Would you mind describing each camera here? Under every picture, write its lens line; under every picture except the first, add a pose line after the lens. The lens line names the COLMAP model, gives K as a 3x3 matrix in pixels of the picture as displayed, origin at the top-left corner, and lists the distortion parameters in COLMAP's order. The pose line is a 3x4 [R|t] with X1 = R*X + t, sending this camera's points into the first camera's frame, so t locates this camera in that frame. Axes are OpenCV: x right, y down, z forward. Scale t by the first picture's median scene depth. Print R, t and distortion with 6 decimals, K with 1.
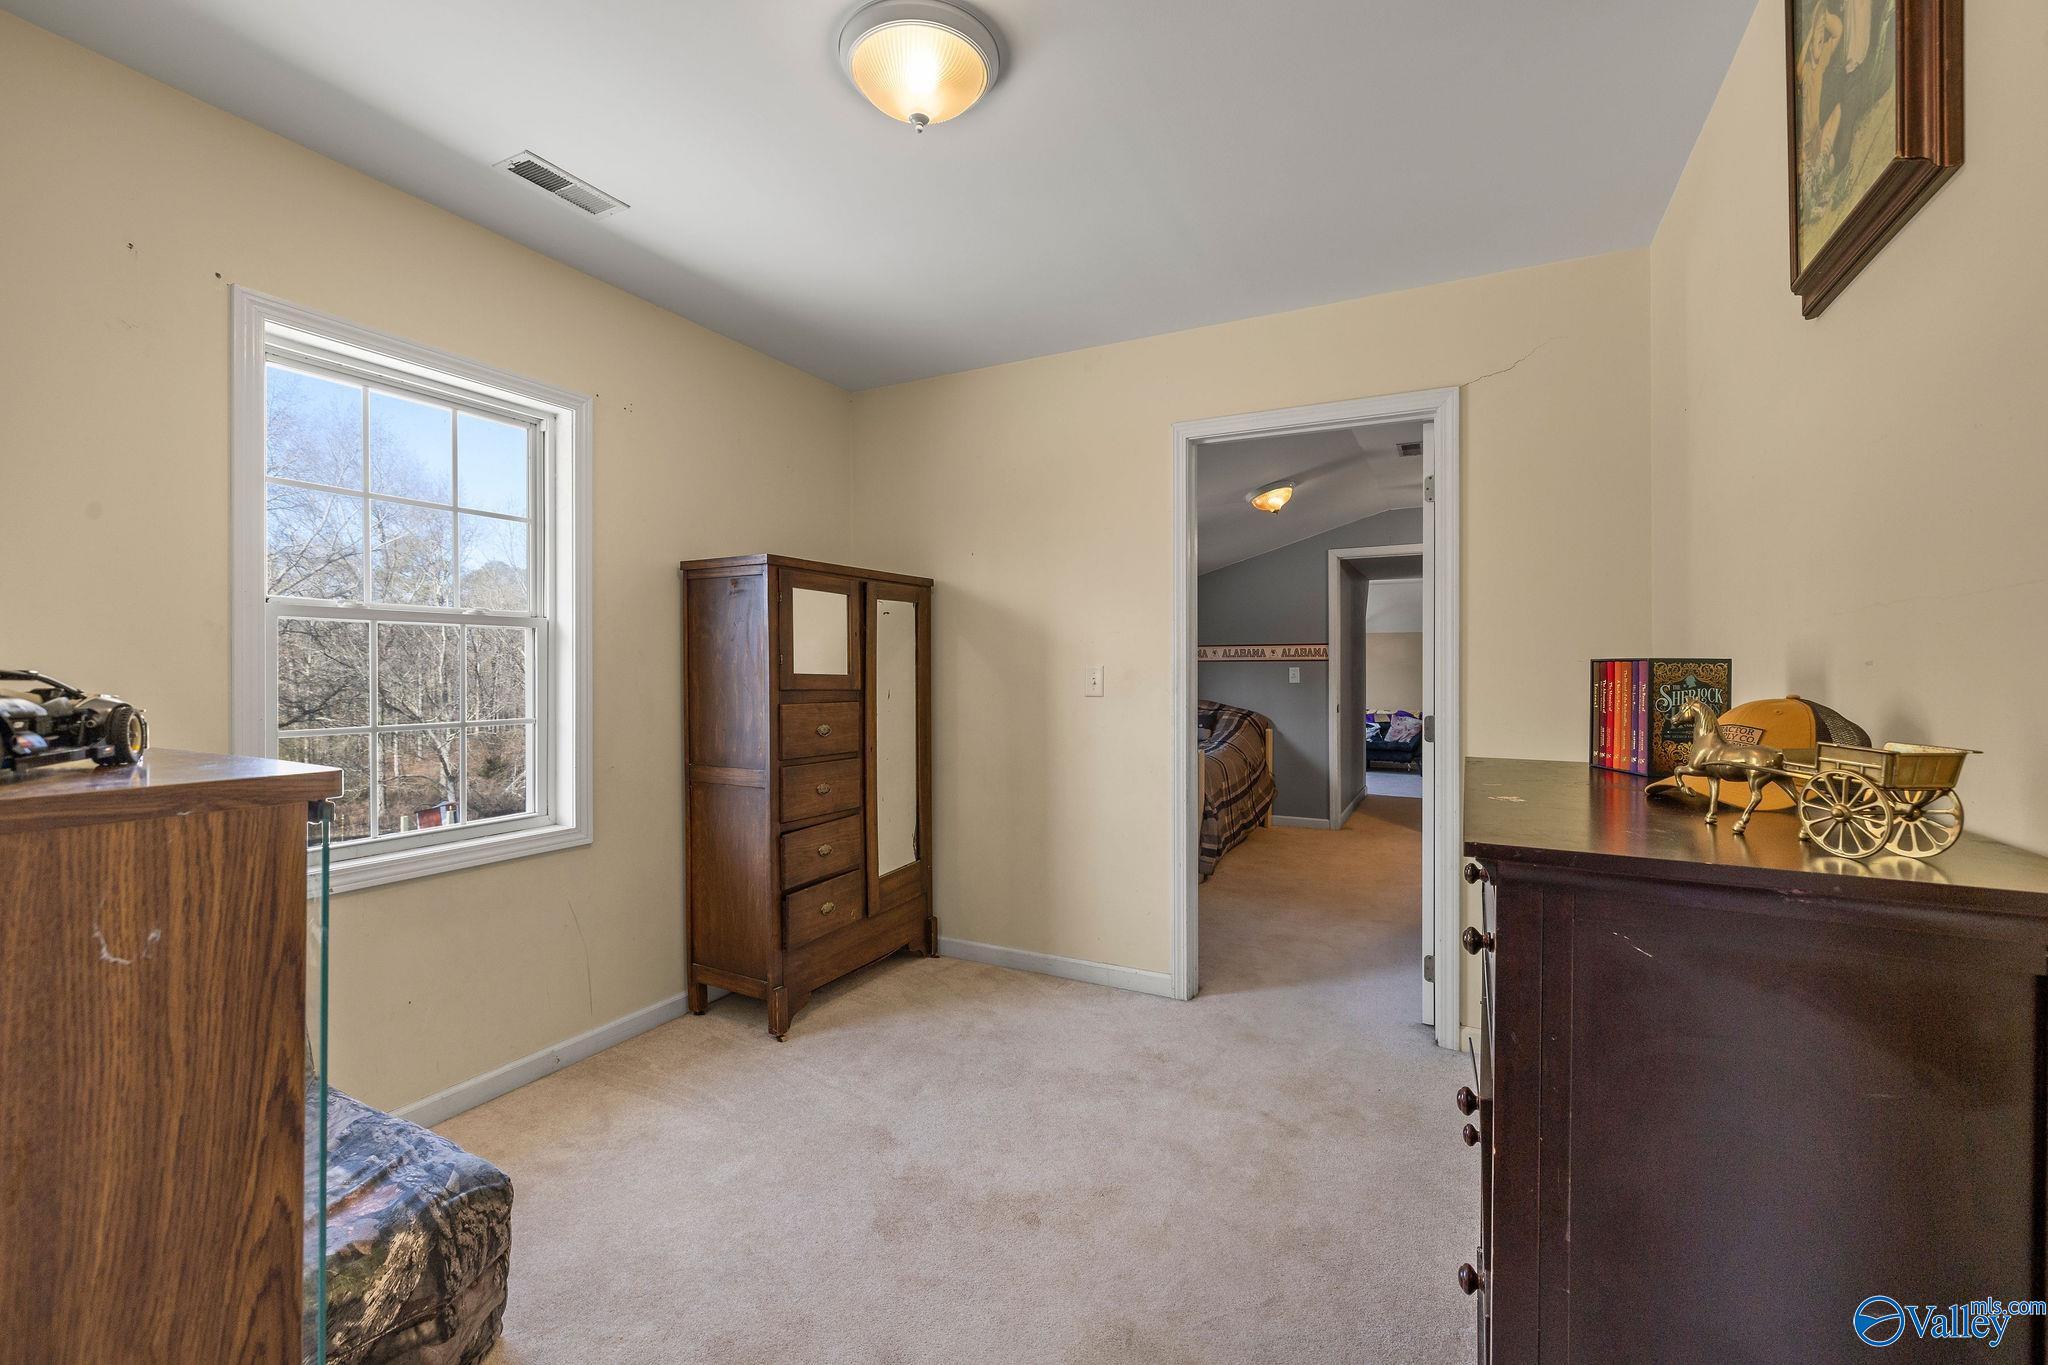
lens RADIAL K [[864.5, 0, 1026.7], [0, 864.5, 681.1], [0, 0, 1]] dist [0.000029, 0.001179]
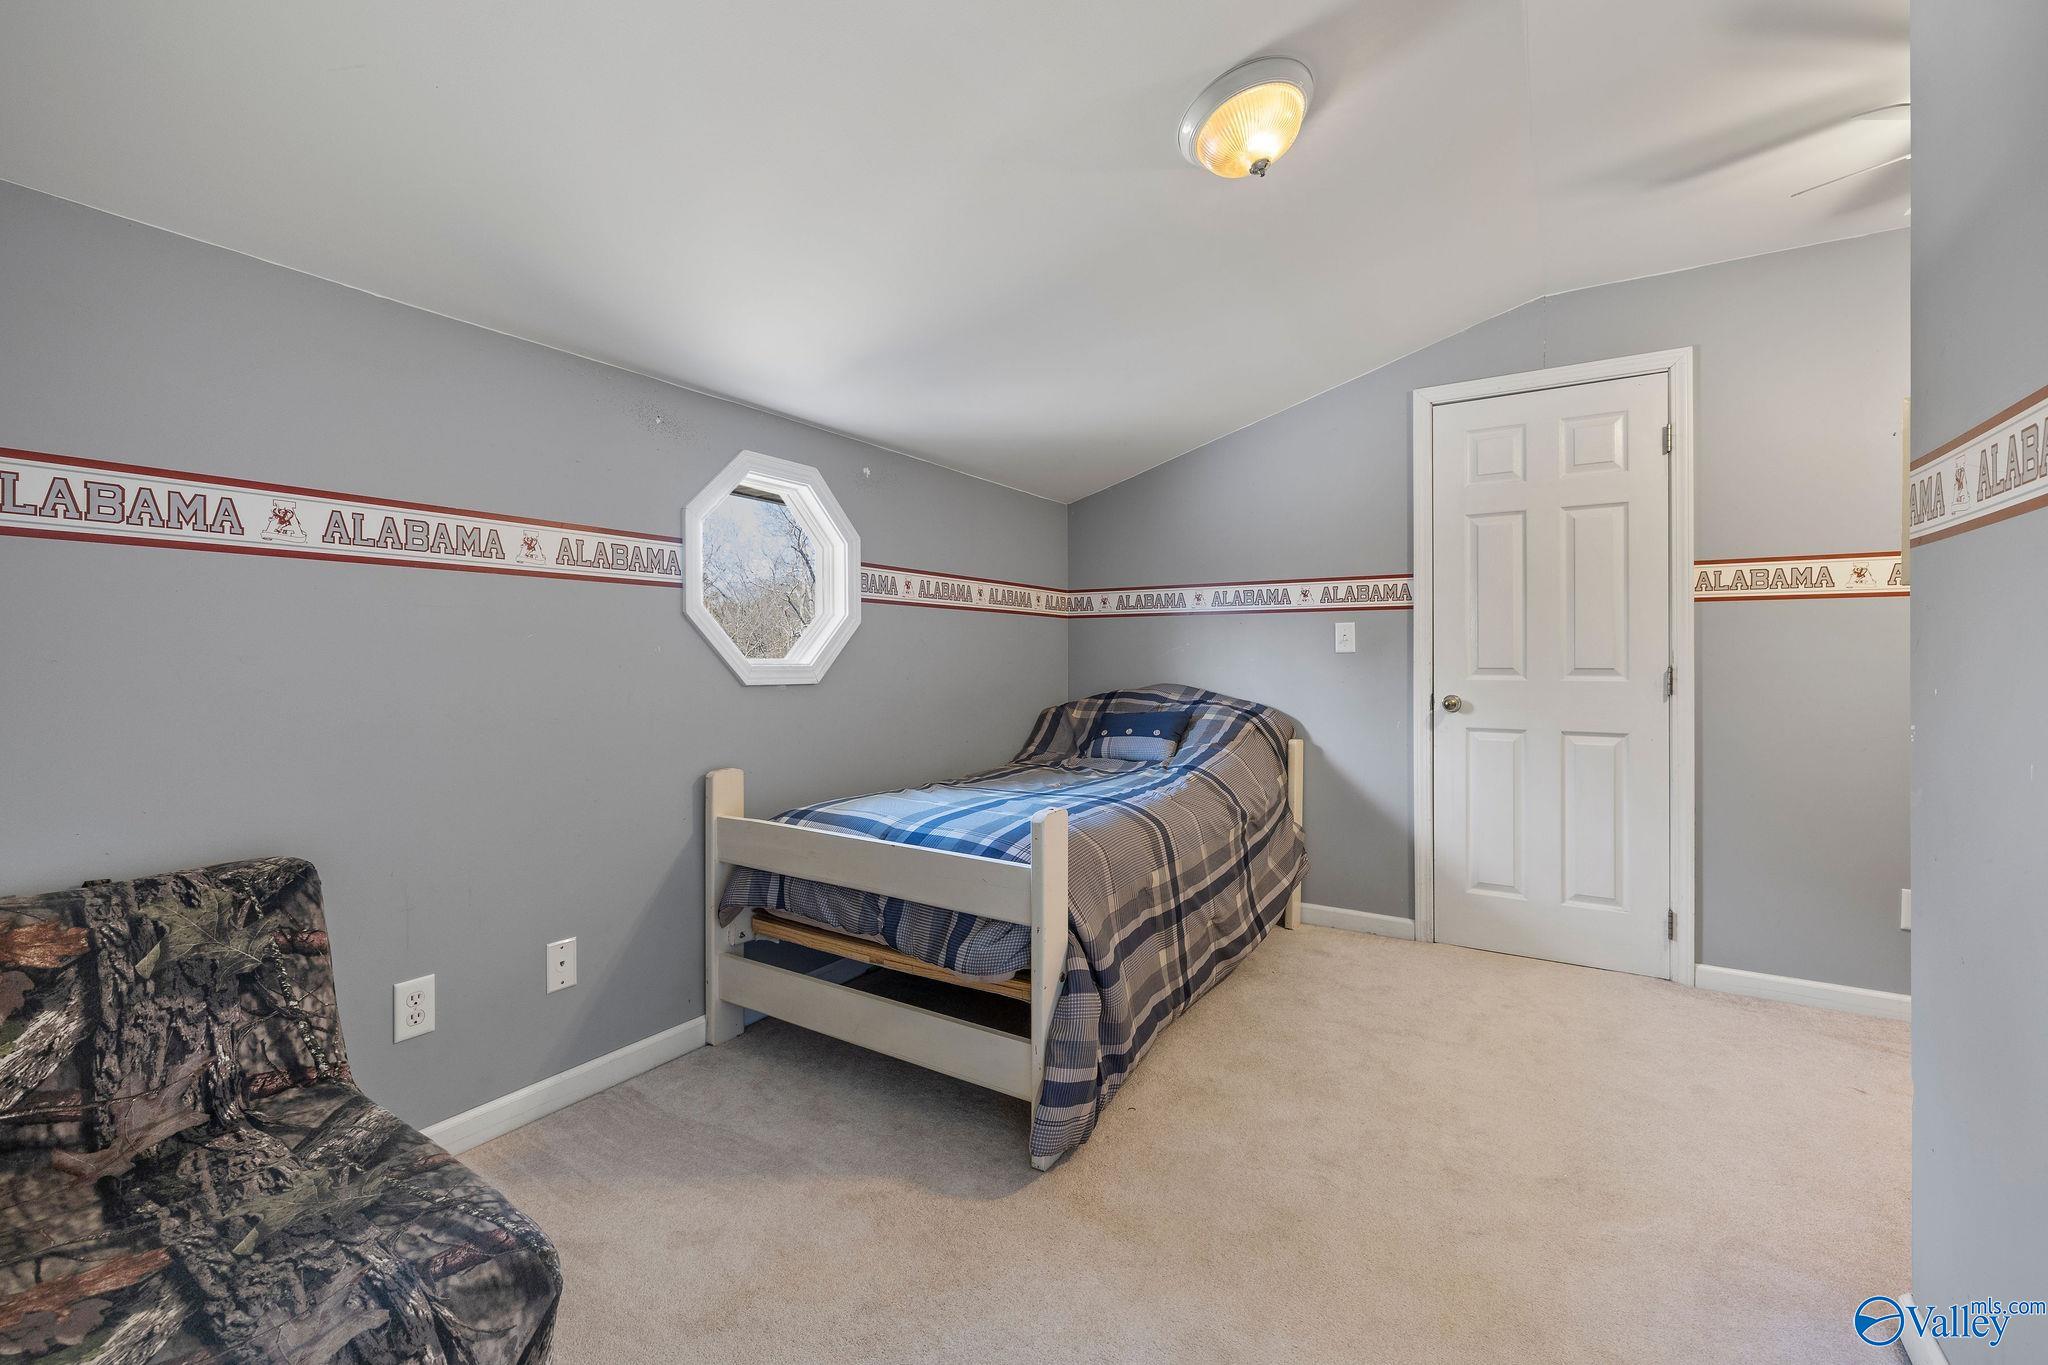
lens RADIAL K [[864.5, 0, 1044.0], [0, 864.5, 671.0], [0, 0, 1]] dist [0.000029, 0.001179]
pose [[0.997167, 0.005254, -0.075031, 0.170663], [-0.005540, 0.999978, -0.003603, 0.016537], [0.075010, 0.004008, 0.997175, 0.475366]]
